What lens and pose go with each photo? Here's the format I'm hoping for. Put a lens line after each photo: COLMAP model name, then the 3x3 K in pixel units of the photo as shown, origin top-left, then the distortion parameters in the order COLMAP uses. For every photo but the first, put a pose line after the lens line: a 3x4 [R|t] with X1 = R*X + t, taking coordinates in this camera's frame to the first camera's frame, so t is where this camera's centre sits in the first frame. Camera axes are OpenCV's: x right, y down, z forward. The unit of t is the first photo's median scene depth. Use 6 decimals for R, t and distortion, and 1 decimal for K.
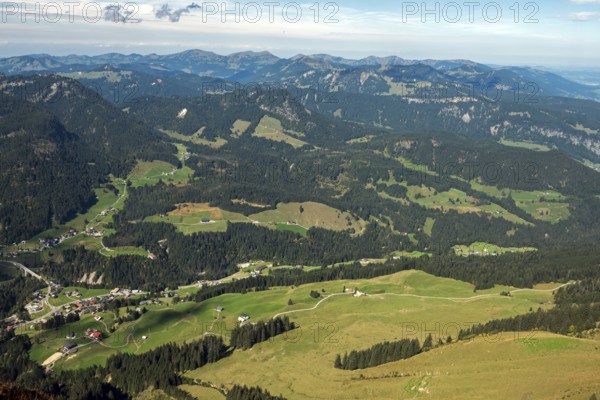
lens RADIAL K [[909.8, 0, 299.7], [0, 909.8, 201.2], [0, 0, 1]] dist [-0.010839, 0.000000]
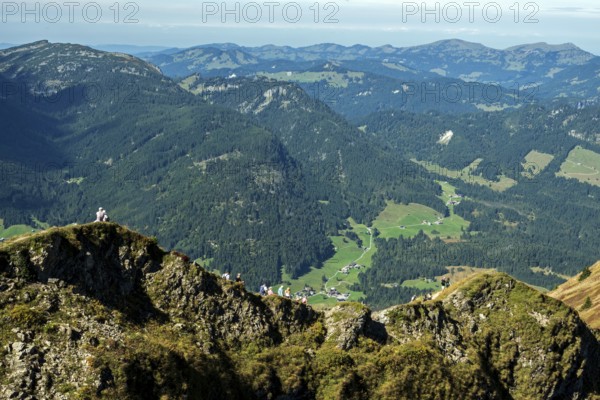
lens RADIAL K [[909.8, 0, 300.3], [0, 909.8, 196.6], [0, 0, 1]] dist [-0.010839, 0.000000]
pose [[0.898130, 0.062515, -0.435264, 0.072573], [-0.083385, 0.996095, -0.028995, -0.022764], [0.431752, 0.062335, 0.899836, 0.333266]]
